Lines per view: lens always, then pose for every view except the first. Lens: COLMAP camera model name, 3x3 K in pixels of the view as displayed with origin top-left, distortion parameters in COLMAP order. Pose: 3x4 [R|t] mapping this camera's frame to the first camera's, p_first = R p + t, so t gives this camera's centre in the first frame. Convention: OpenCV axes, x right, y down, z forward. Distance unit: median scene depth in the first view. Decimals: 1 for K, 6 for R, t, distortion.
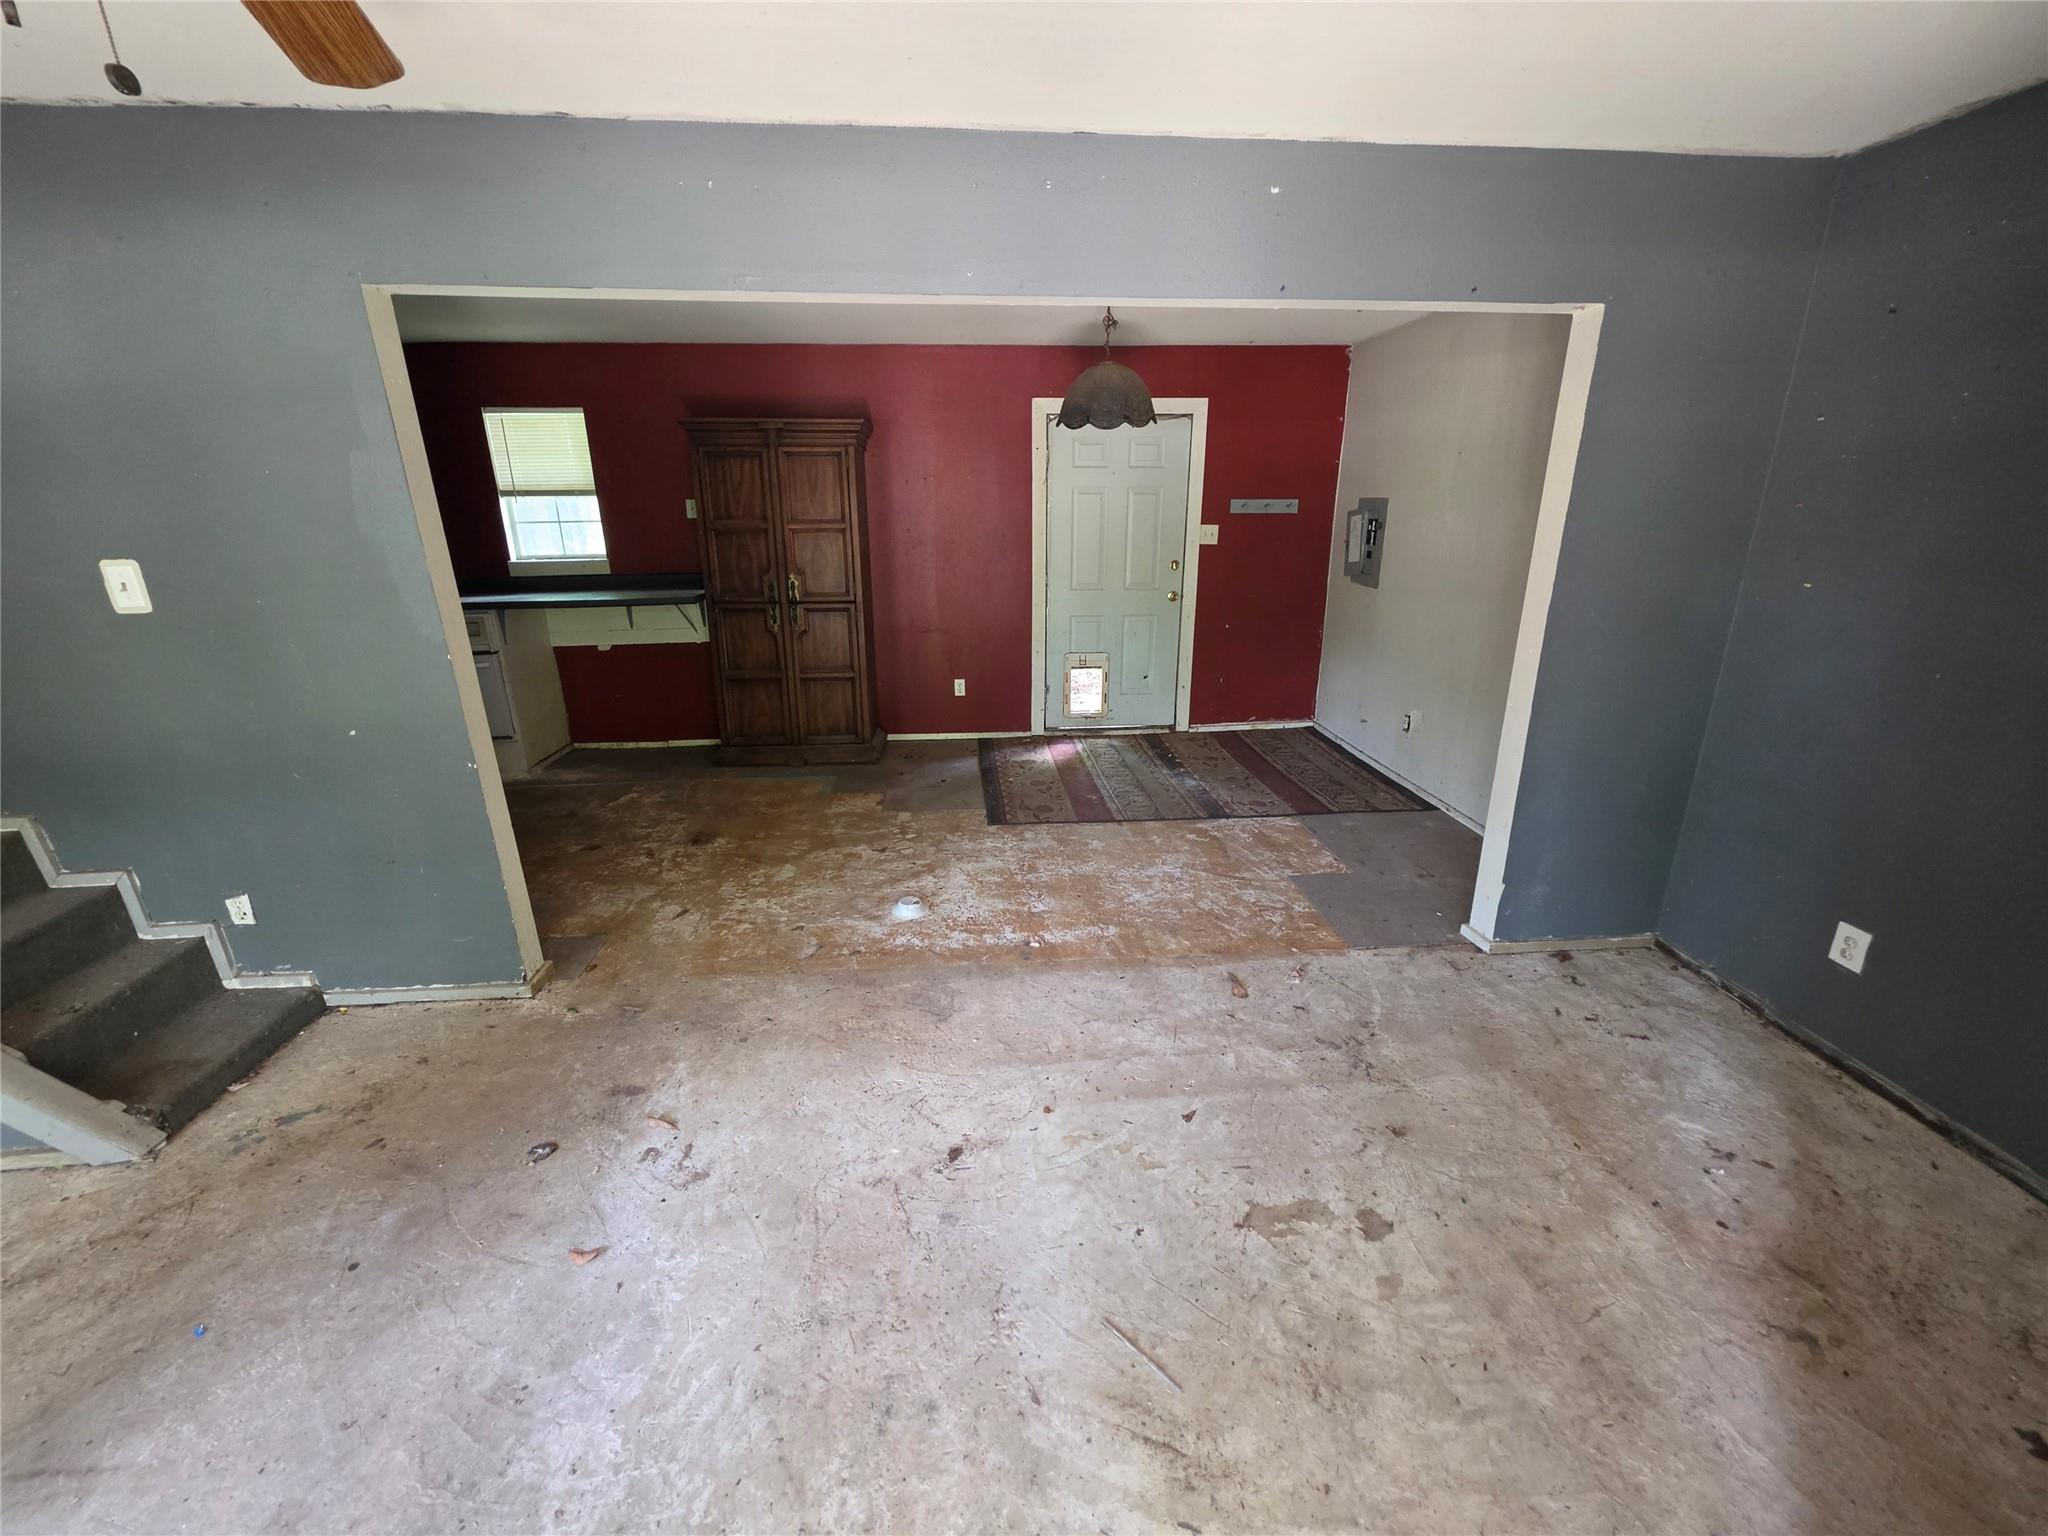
lens RADIAL K [[827.1, 0, 1021.6], [0, 827.1, 764.3], [0, 0, 1]] dist [-0.005857, 0.001327]
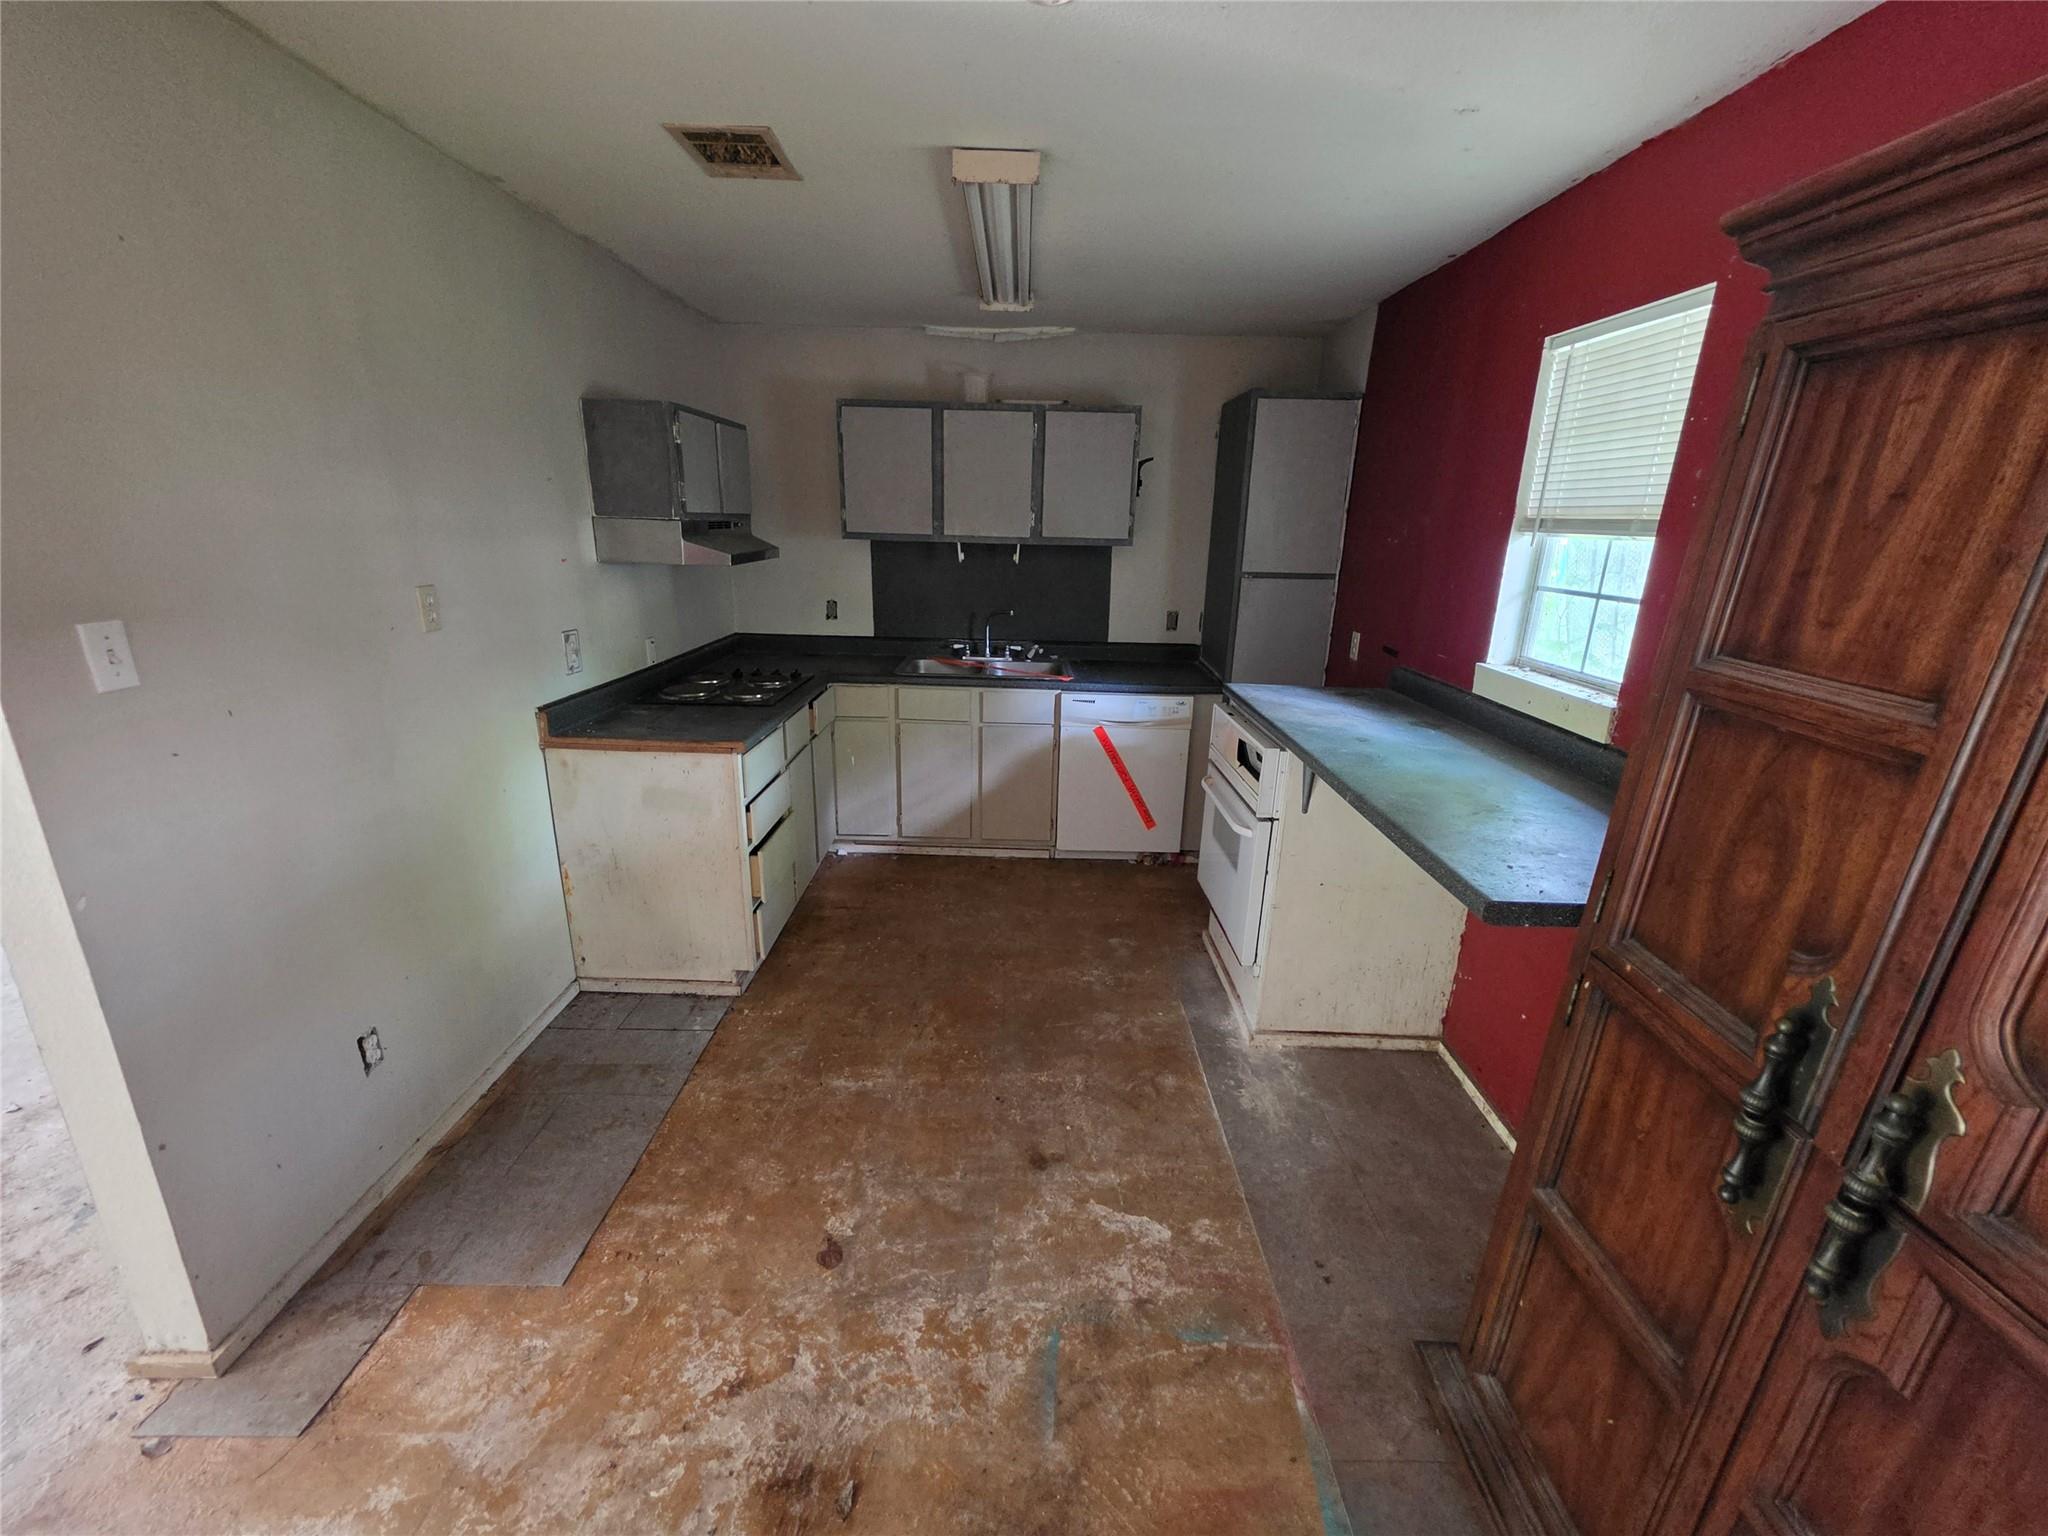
lens RADIAL K [[827.1, 0, 1019.6], [0, 827.1, 766.0], [0, 0, 1]] dist [-0.005857, 0.001327]
pose [[-0.087400, 0.296259, -0.951100, -0.191568], [-0.327979, 0.892965, 0.308289, -0.401840], [0.940633, 0.338886, 0.019122, 1.203419]]
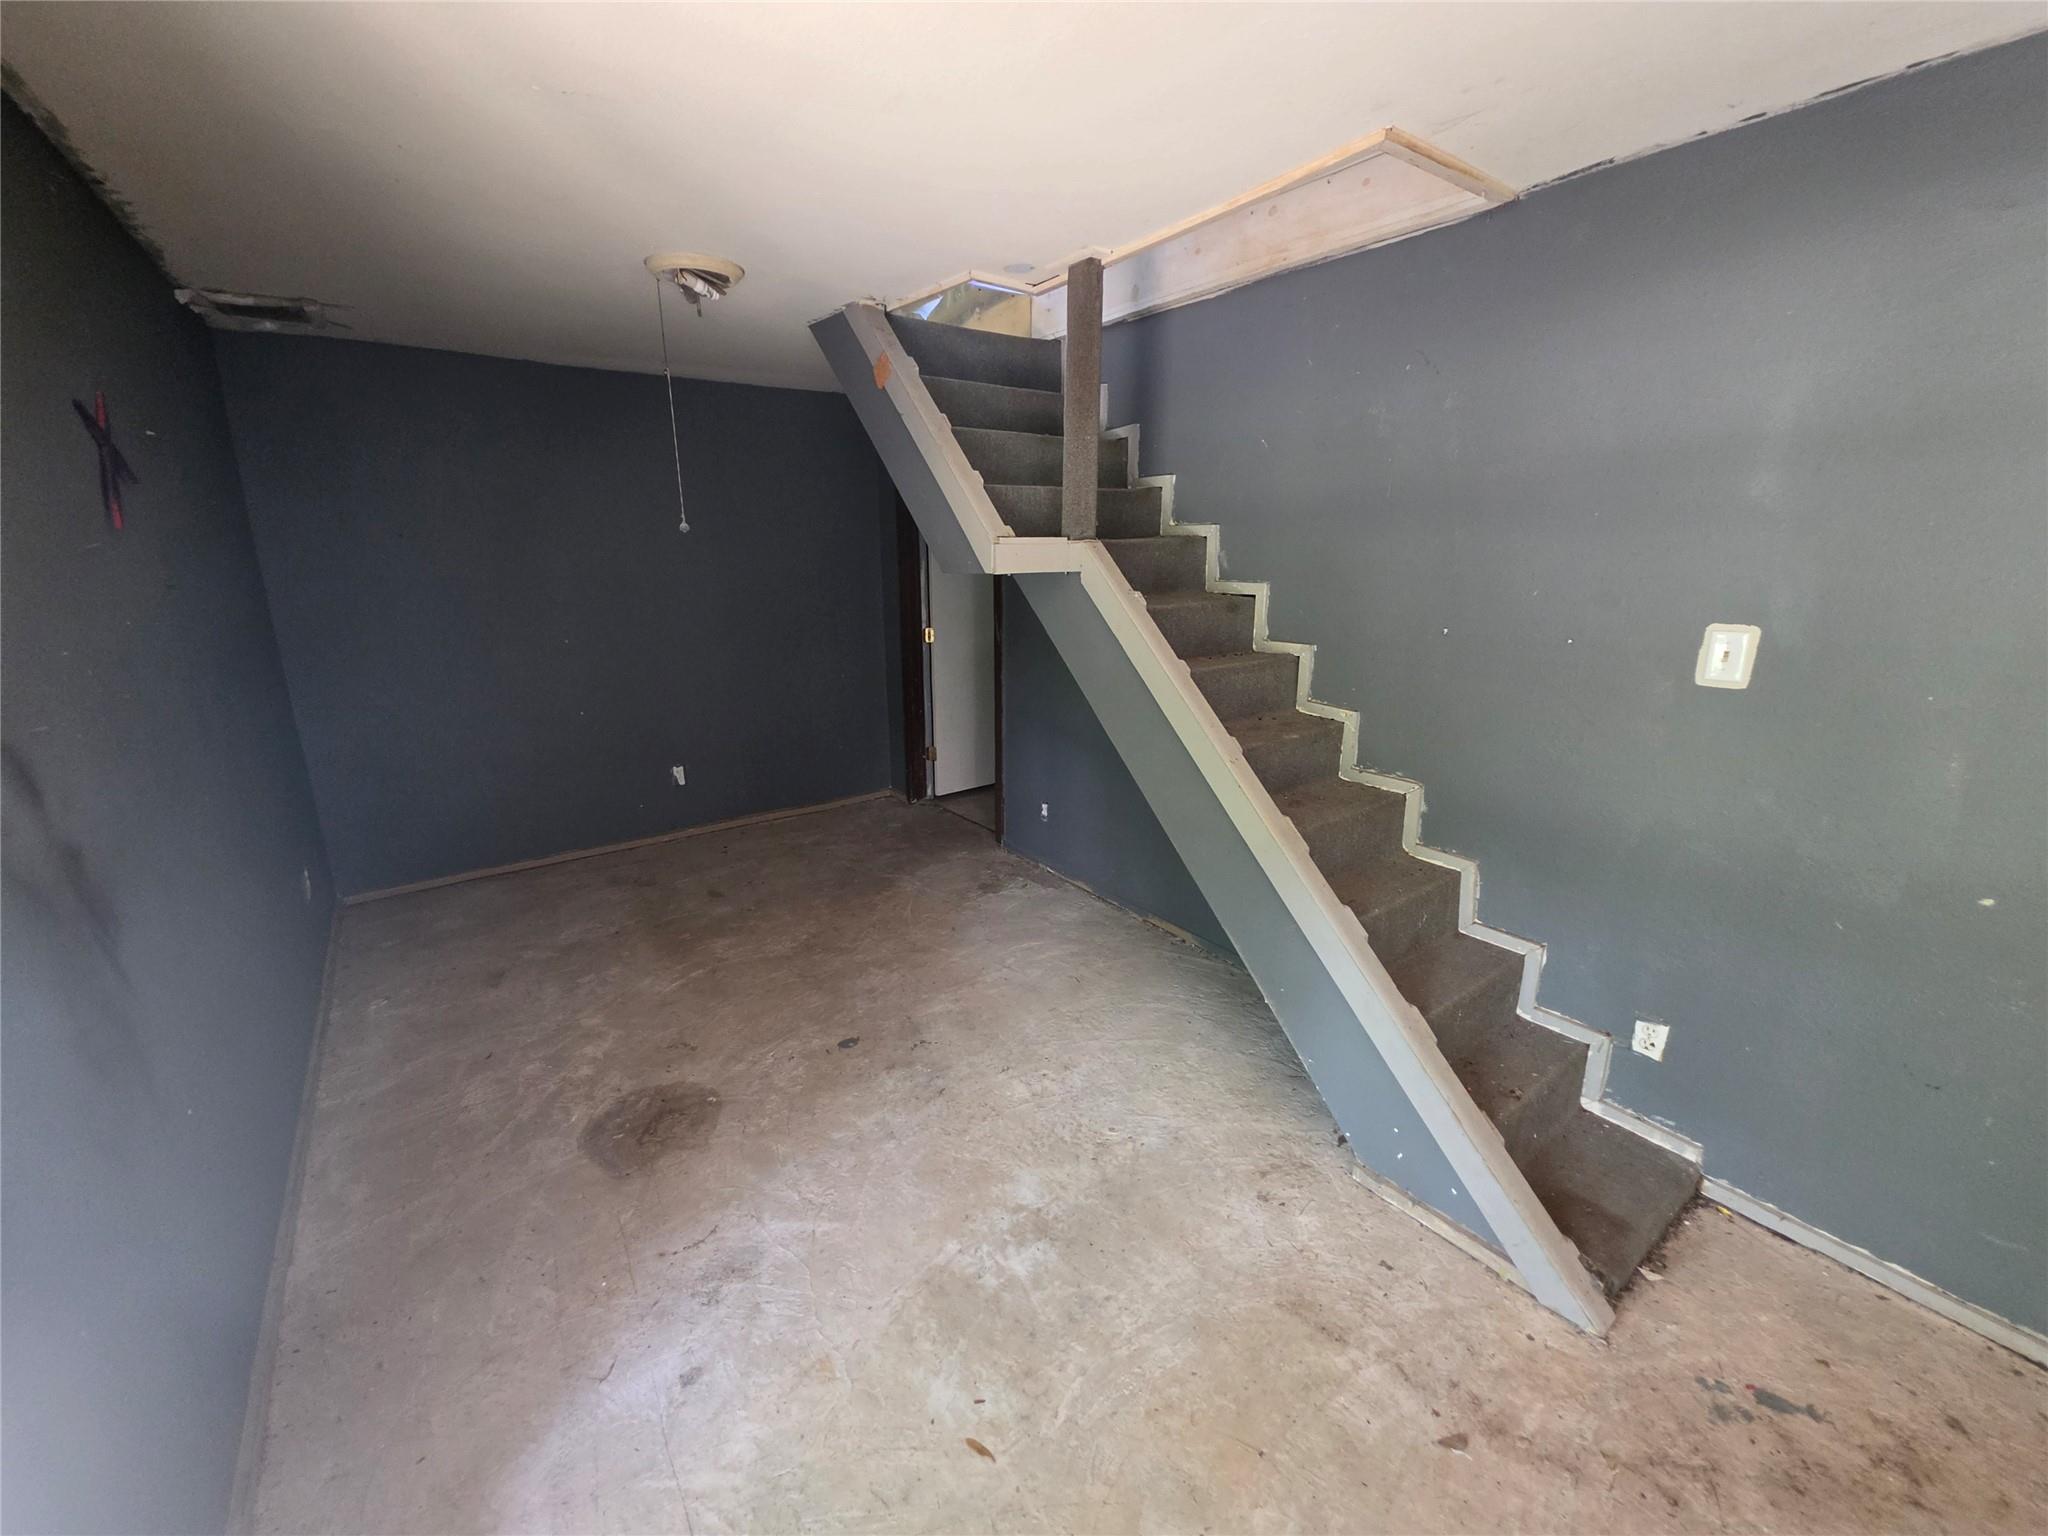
lens RADIAL K [[827.1, 0, 1019.5], [0, 827.1, 768.1], [0, 0, 1]] dist [-0.005857, 0.001327]
pose [[0.525109, 0.235704, -0.817743, -0.533422], [-0.268092, 0.957773, 0.103912, -0.000532], [0.807705, 0.164665, 0.566126, -0.025555]]
